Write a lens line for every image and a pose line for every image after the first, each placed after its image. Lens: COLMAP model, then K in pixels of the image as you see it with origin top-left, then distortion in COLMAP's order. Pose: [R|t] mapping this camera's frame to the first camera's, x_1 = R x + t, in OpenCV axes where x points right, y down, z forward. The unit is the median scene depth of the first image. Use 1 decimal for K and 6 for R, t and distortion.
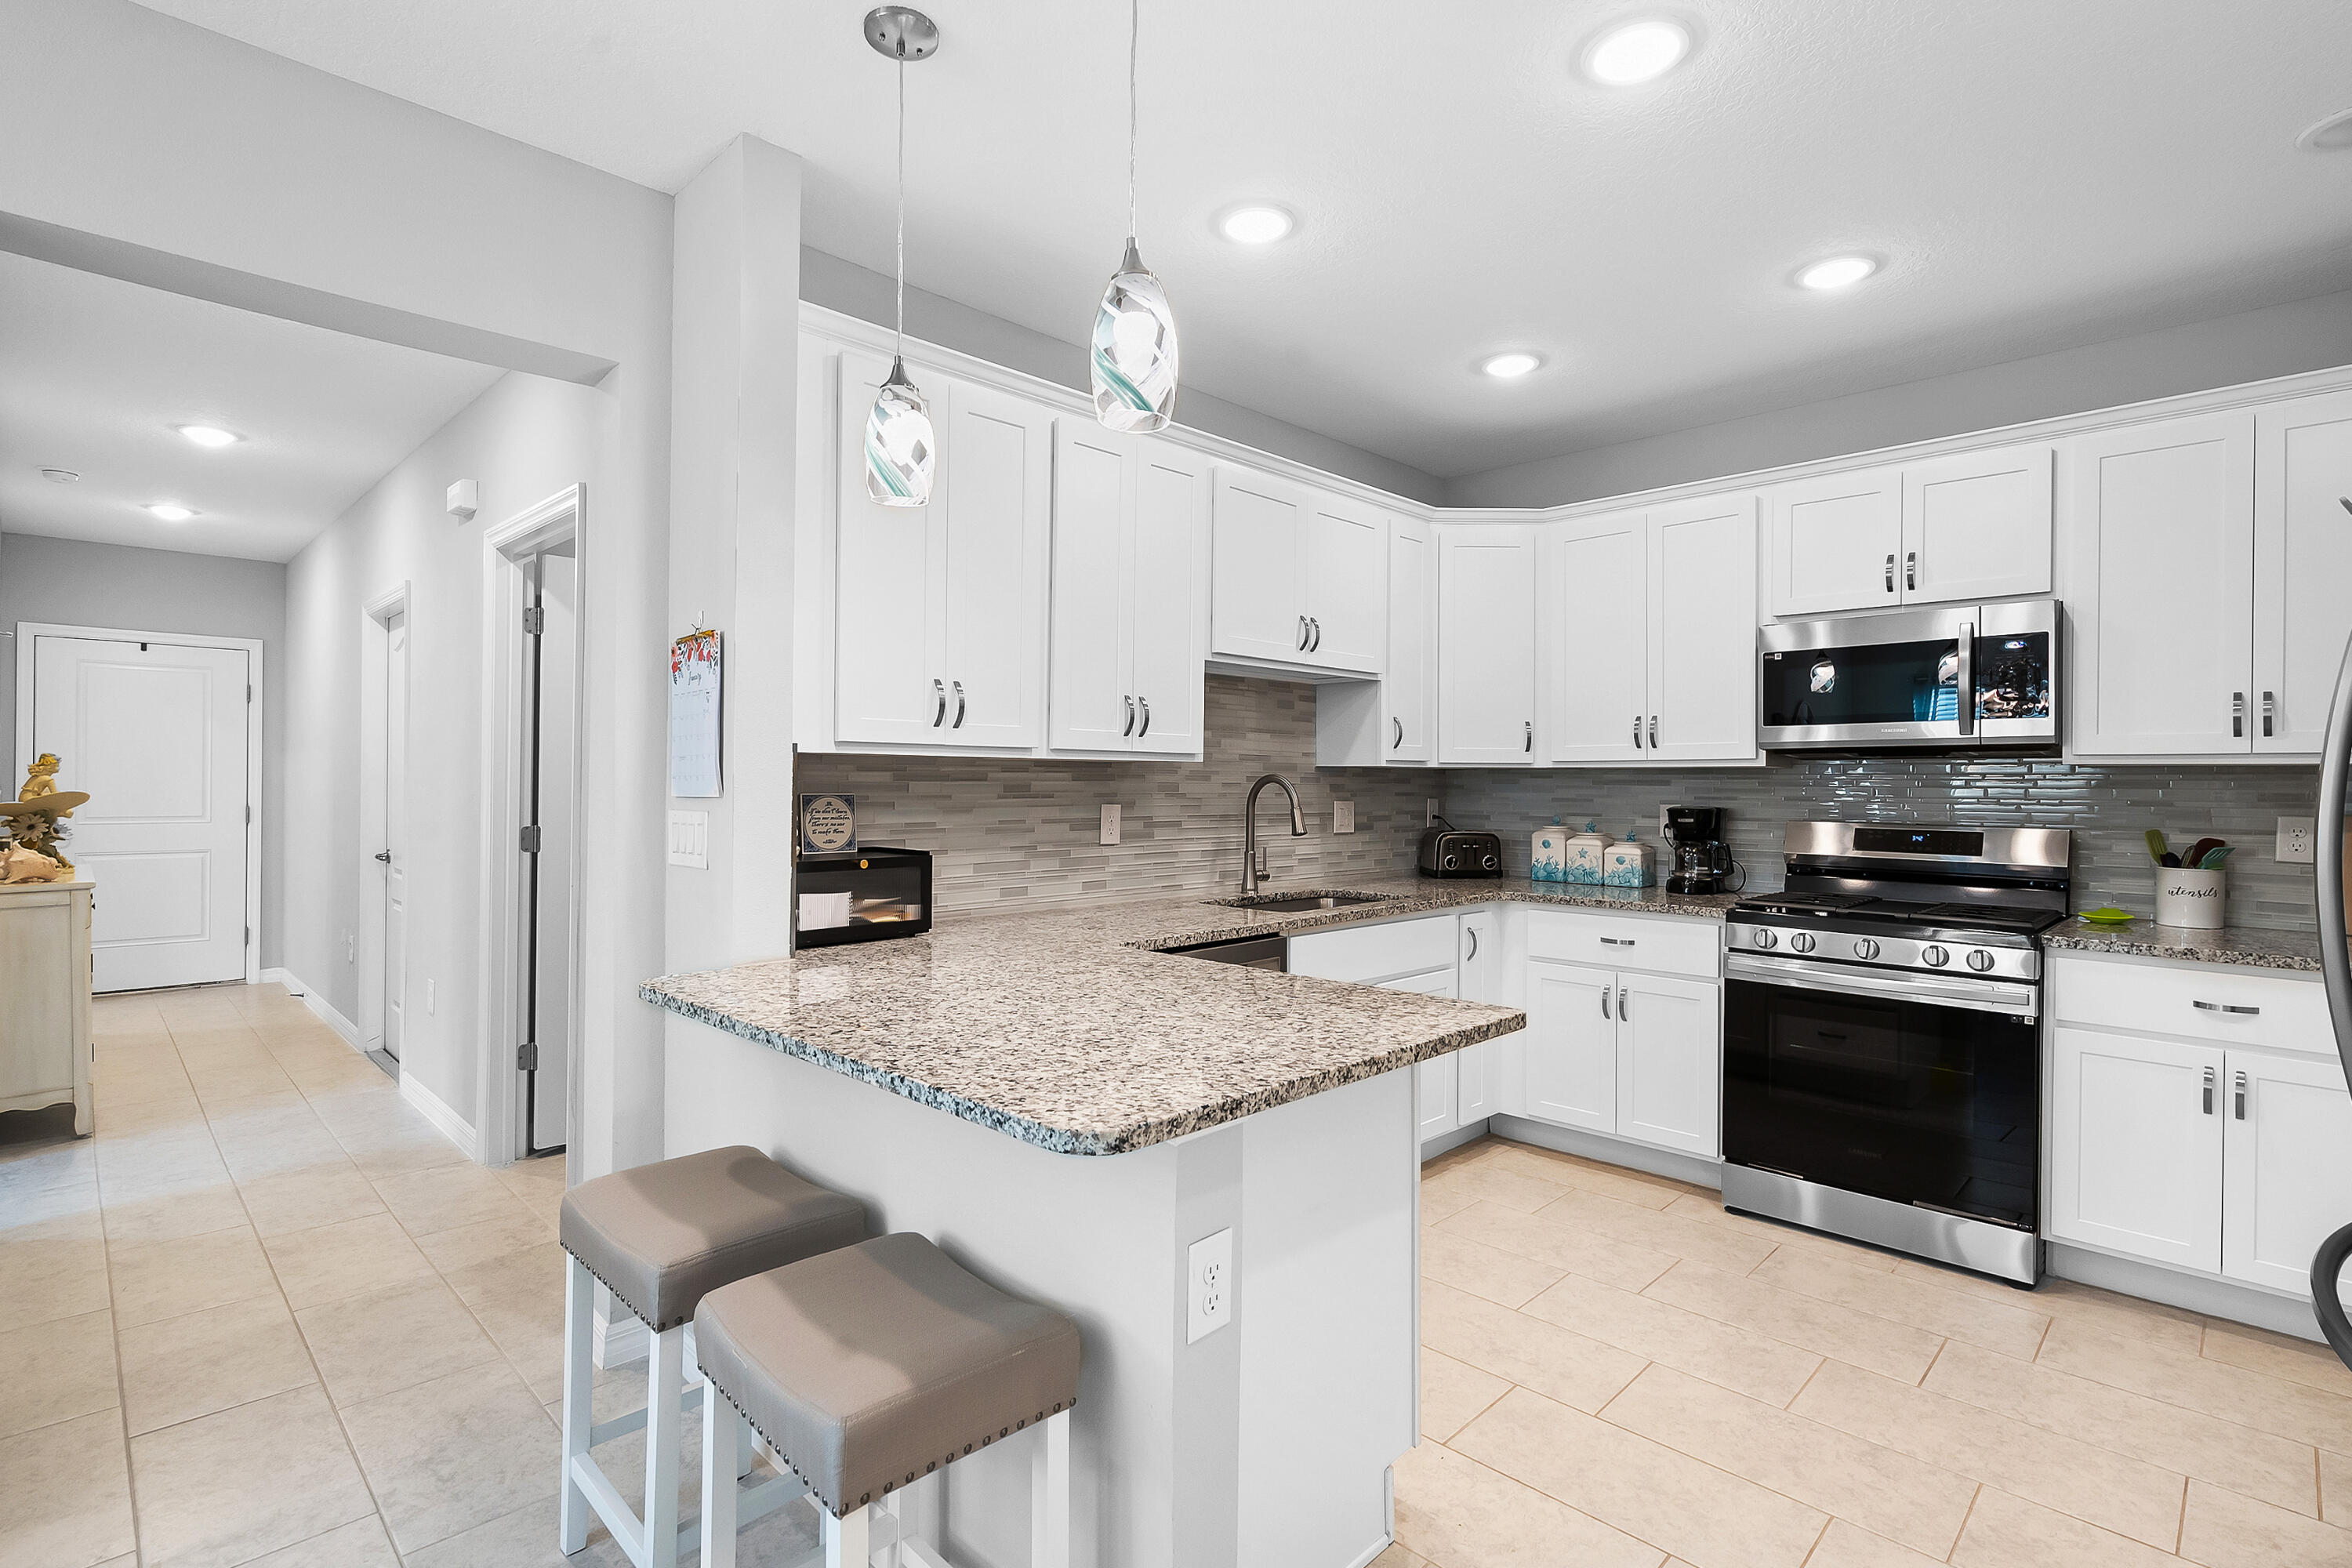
lens RADIAL K [[1101.2, 0, 1179.4], [0, 1101.2, 783.0], [0, 0, 1]] dist [-0.005845, 0.001852]
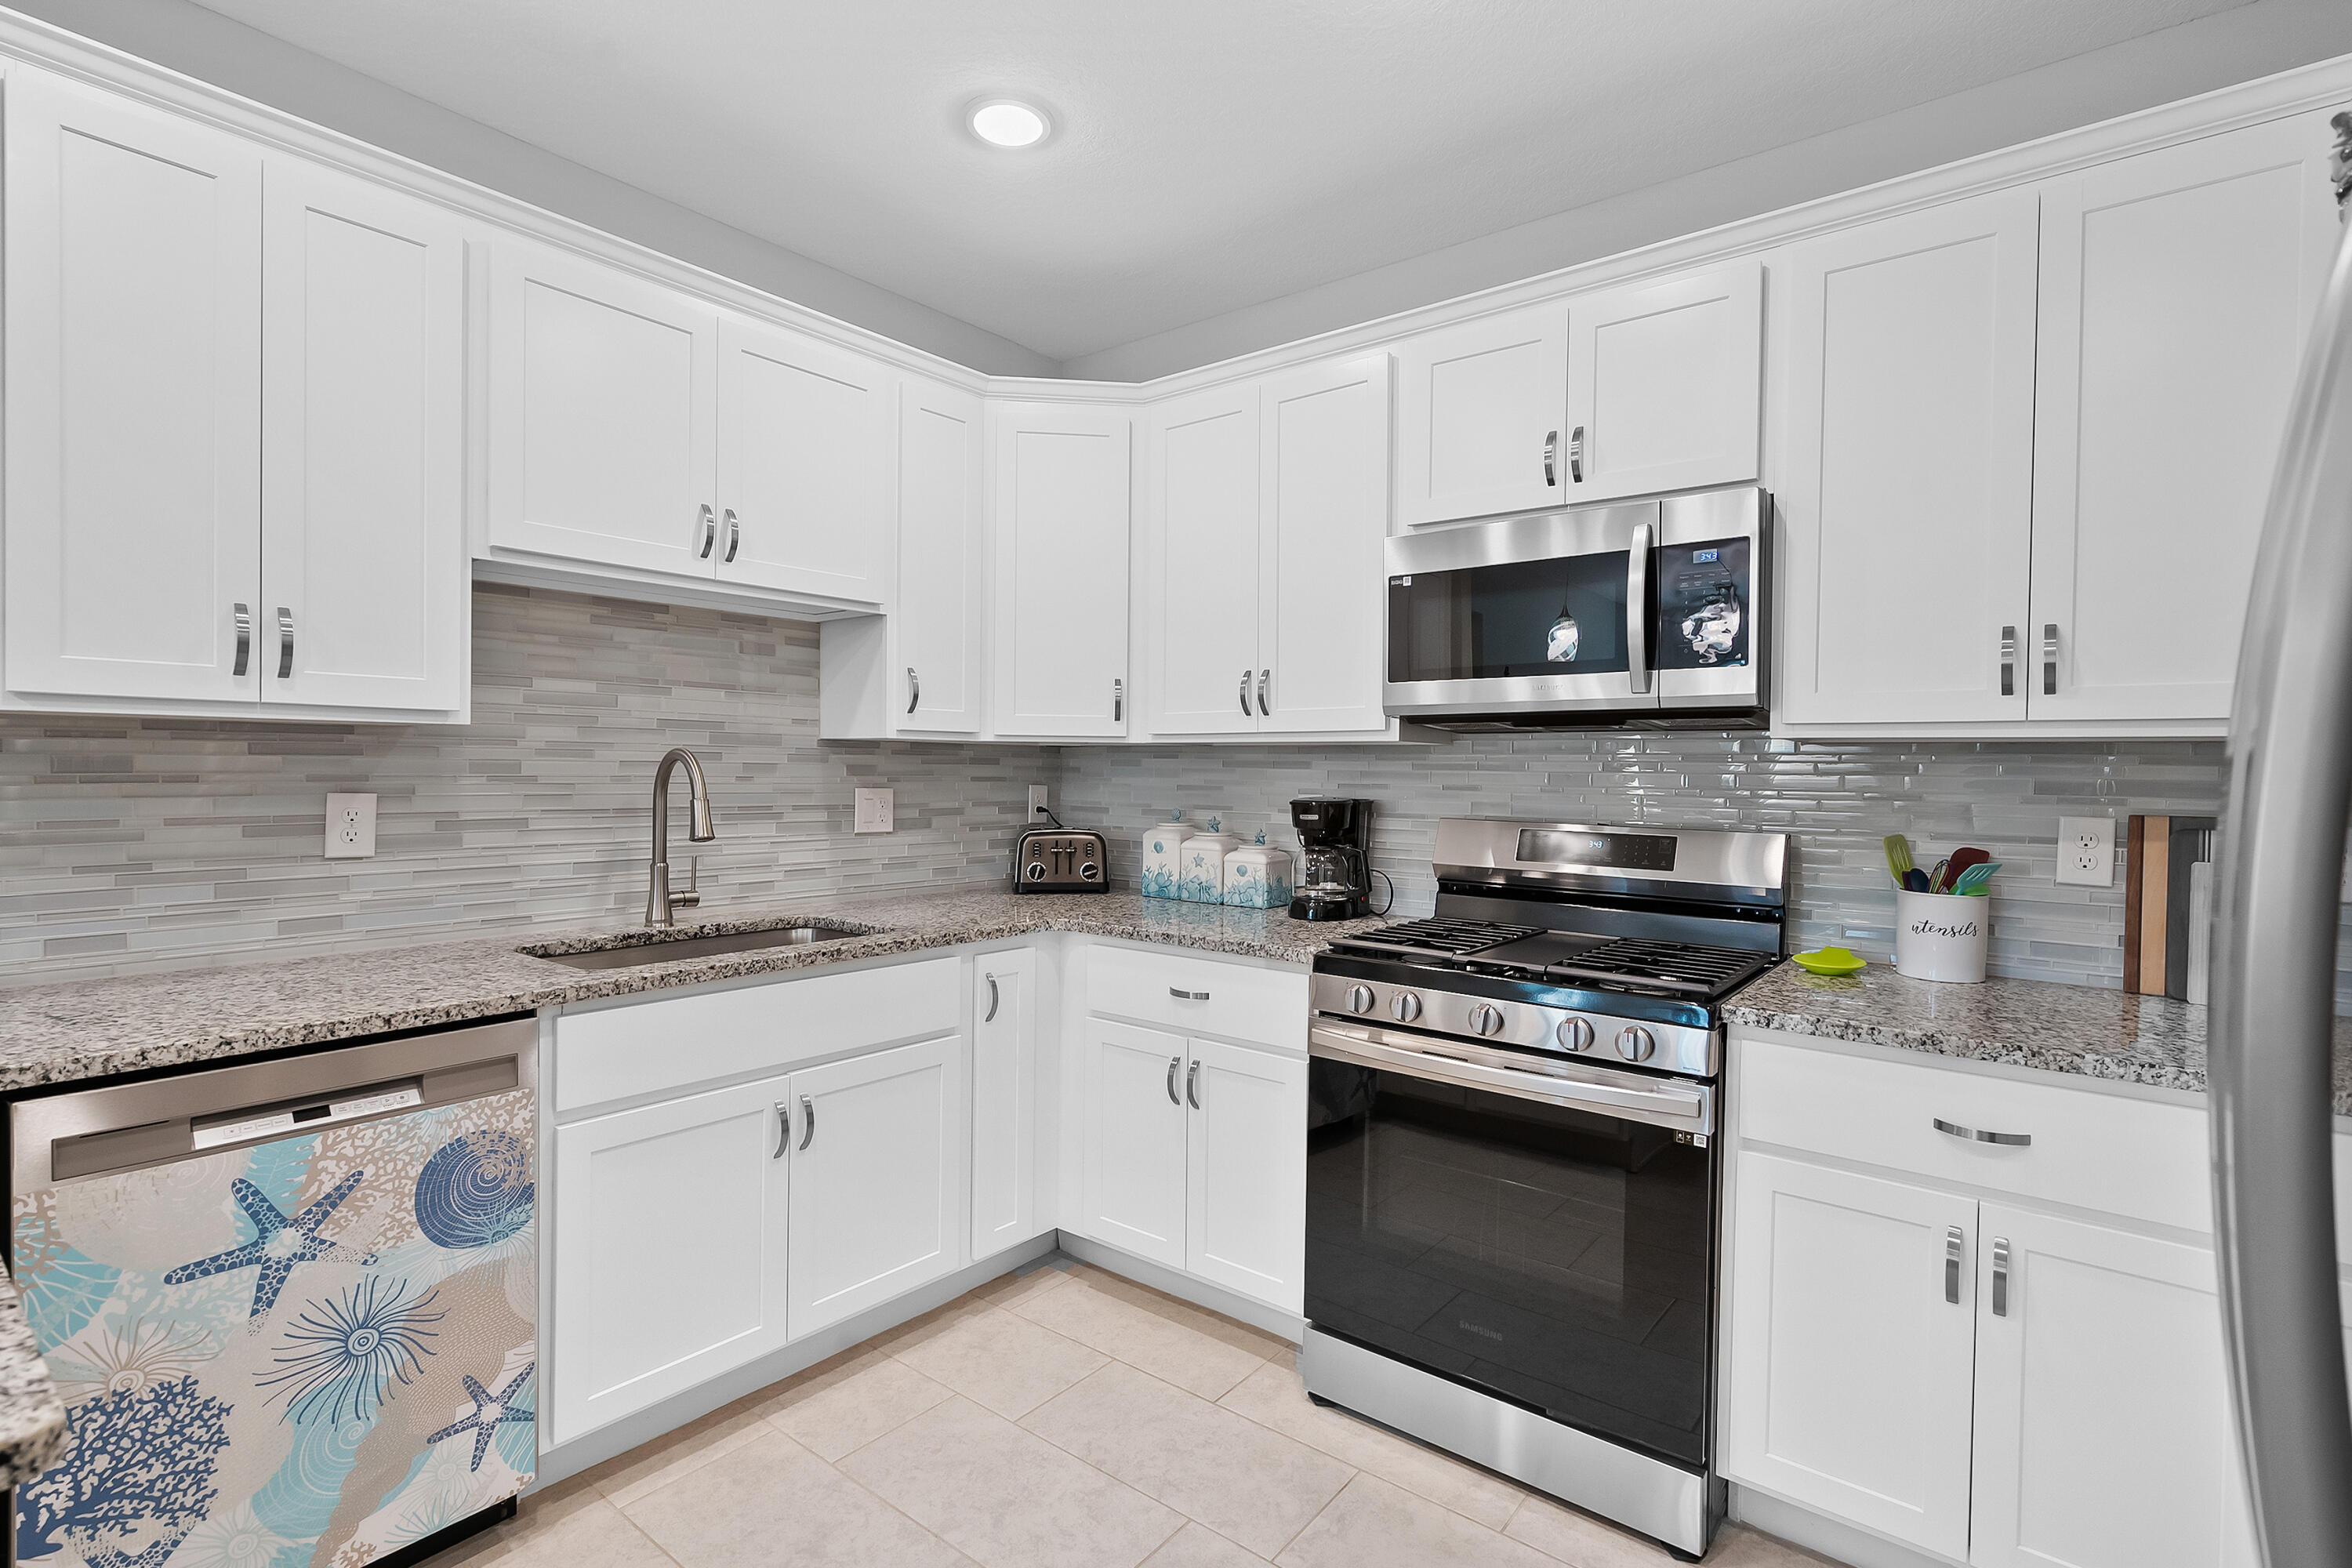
lens RADIAL K [[1101.2, 0, 1173.6], [0, 1101.2, 781.4], [0, 0, 1]] dist [-0.005845, 0.001852]
pose [[0.993828, 0.004111, 0.110853, 0.328534], [-0.005601, 0.999898, 0.013132, 0.002047], [-0.110788, -0.013672, 0.993750, 0.333261]]
